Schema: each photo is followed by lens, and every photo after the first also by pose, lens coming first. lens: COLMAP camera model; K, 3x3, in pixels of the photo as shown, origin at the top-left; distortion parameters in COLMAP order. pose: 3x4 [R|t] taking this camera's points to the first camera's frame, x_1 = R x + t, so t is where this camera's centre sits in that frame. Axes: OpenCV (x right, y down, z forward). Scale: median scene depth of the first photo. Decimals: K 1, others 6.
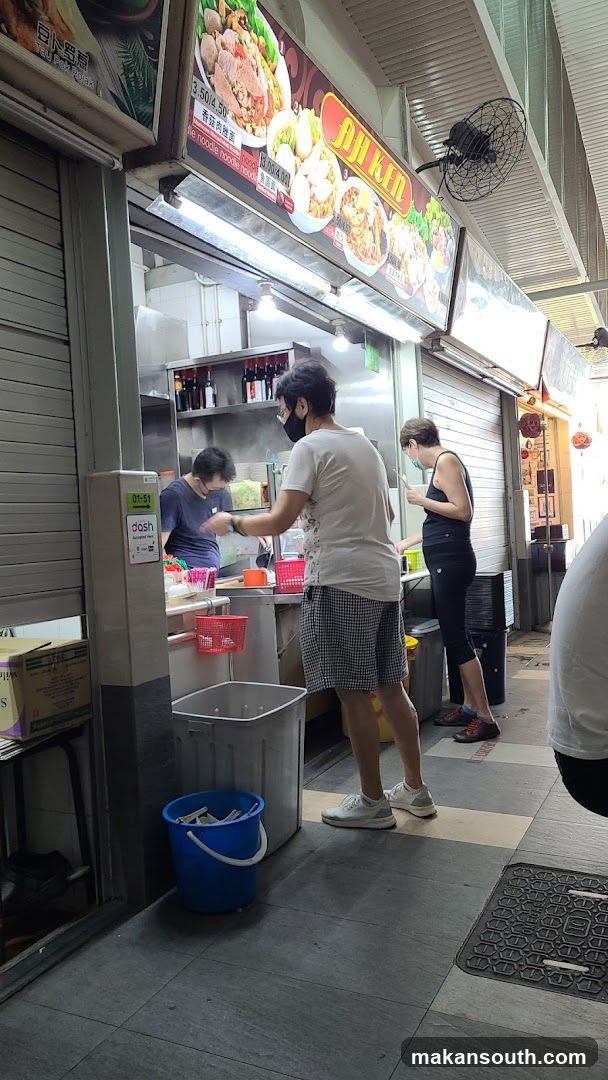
lens RADIAL K [[825.9, 0, 302.9], [0, 825.9, 524.3], [0, 0, 1]] dist [0.053677, -0.023040]
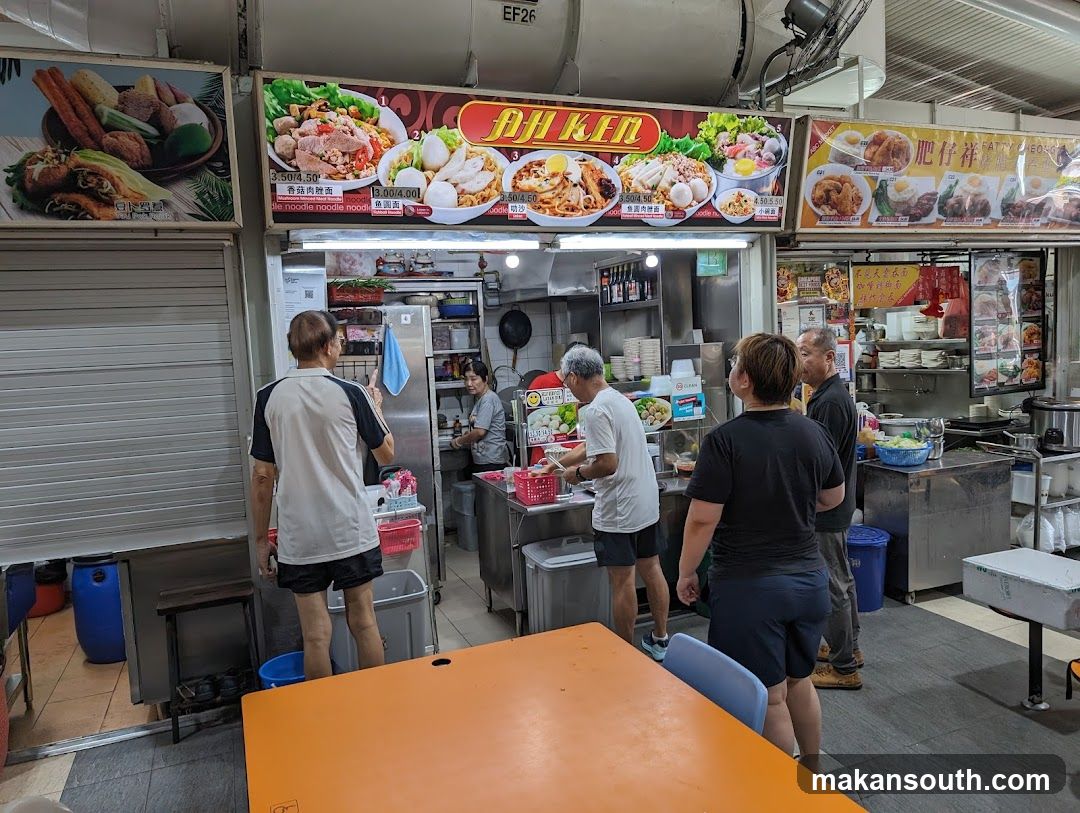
lens RADIAL K [[760.9, 0, 549.4], [0, 760.9, 404.0], [0, 0, 1]] dist [-0.001444, 0.024897]
pose [[0.753132, 0.078969, -0.653113, 0.921625], [0.006664, 0.991803, 0.127604, -0.245305], [0.657836, -0.100455, 0.746432, 0.241738]]
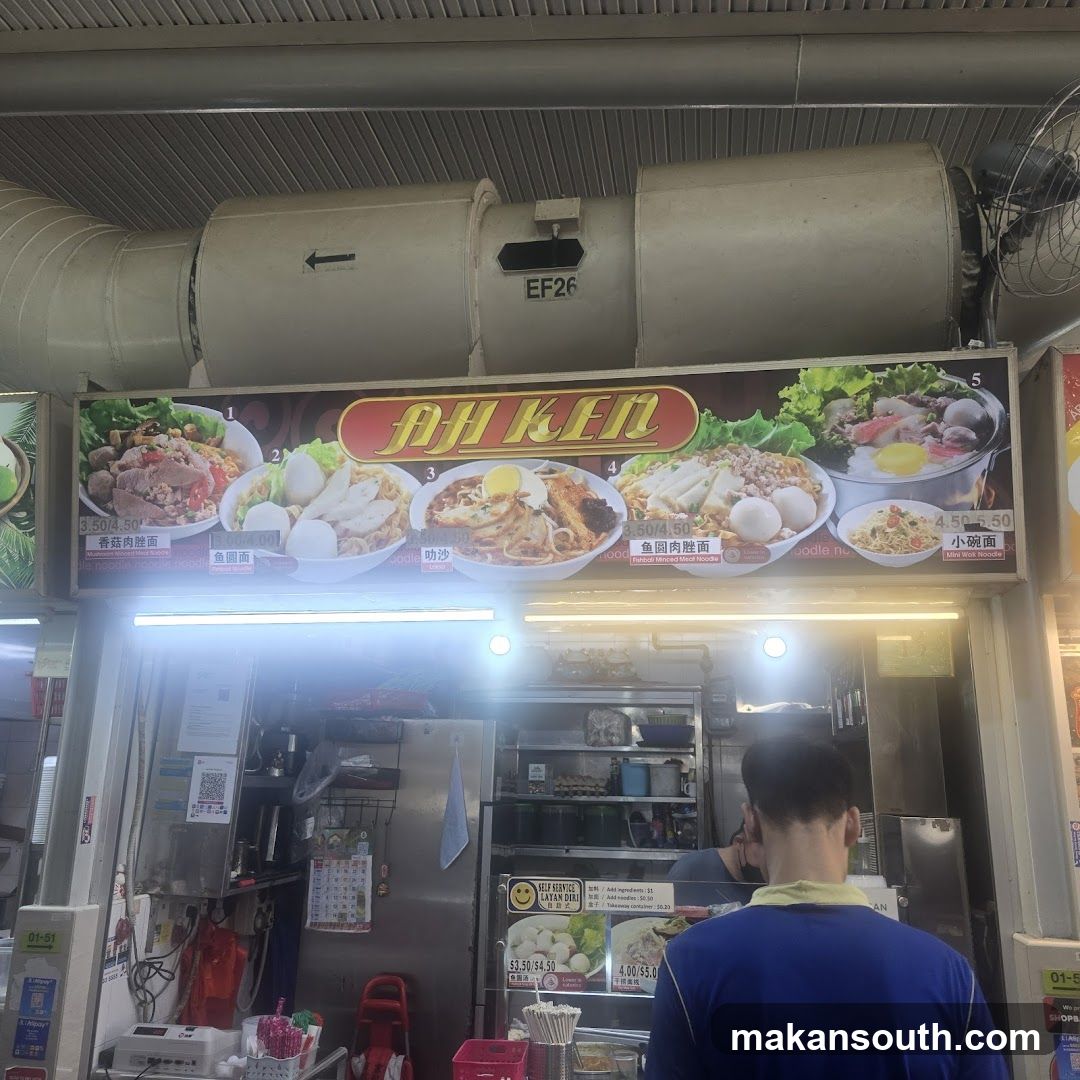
lens RADIAL K [[943.7, 0, 546.9], [0, 943.7, 534.7], [0, 0, 1]] dist [0.097521, -0.122385]
pose [[0.305190, -0.179260, -0.935267, 0.958364], [-0.031670, 0.979669, -0.198105, -0.241579], [0.951765, 0.090080, 0.293308, 0.990394]]
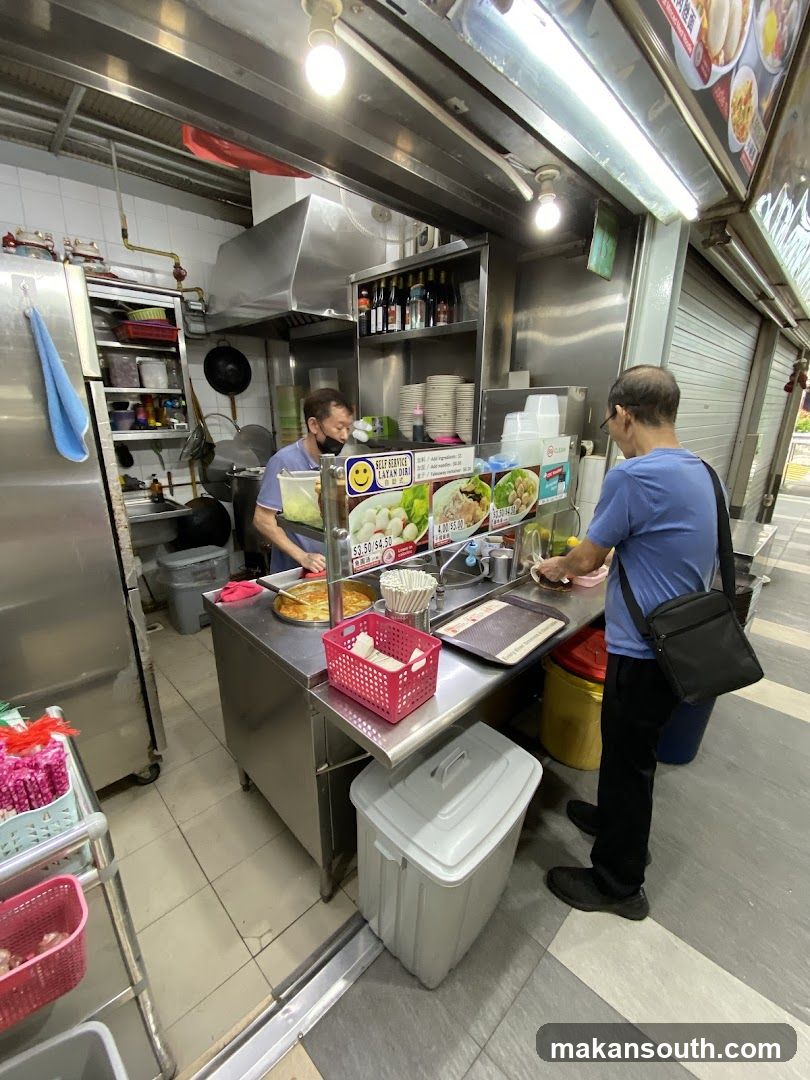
lens RADIAL K [[453.9, 0, 388.6], [0, 453.9, 535.9], [0, 0, 1]] dist [0.002697, -0.001026]
pose [[0.934070, 0.157460, -0.320498, 0.125364], [-0.057888, 0.952428, 0.299215, -0.142292], [0.352365, -0.260935, 0.898750, 0.931255]]
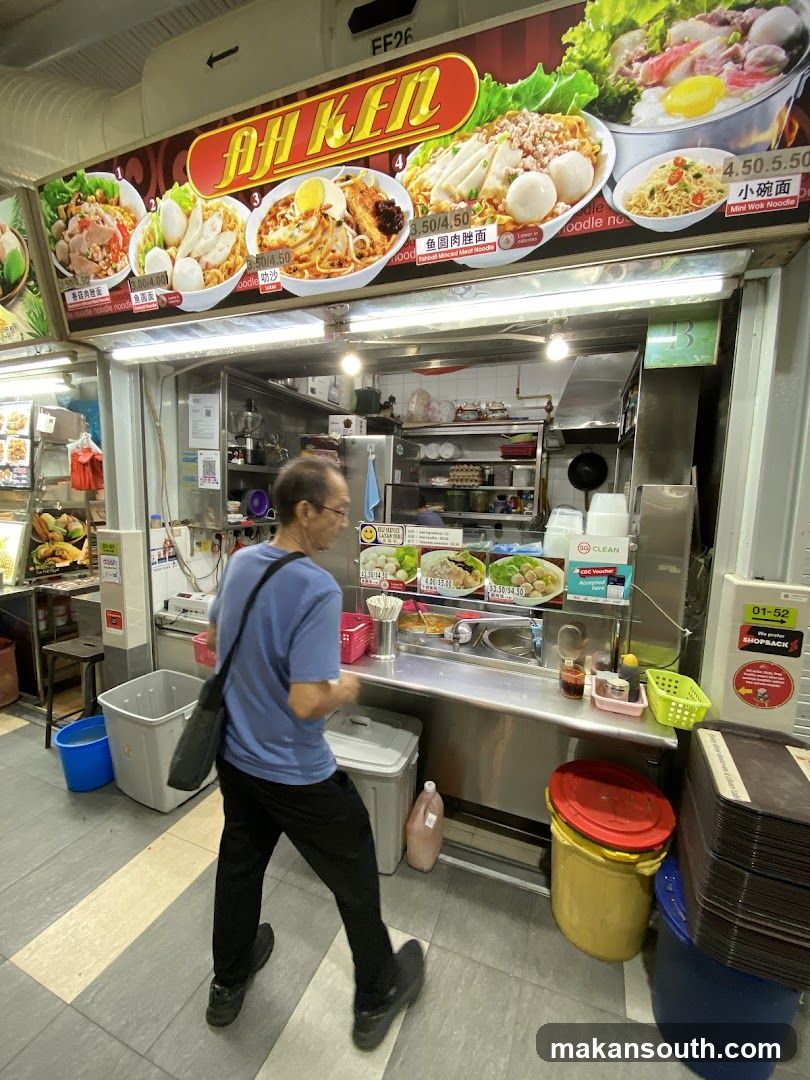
lens RADIAL K [[434.5, 0, 406.1], [0, 434.5, 538.1], [0, 0, 1]] dist [0.001182, -0.009341]
pose [[0.094107, 0.173863, -0.980263, 0.641219], [-0.029953, 0.984681, 0.171771, -0.184440], [0.995111, 0.013197, 0.097874, 1.280254]]
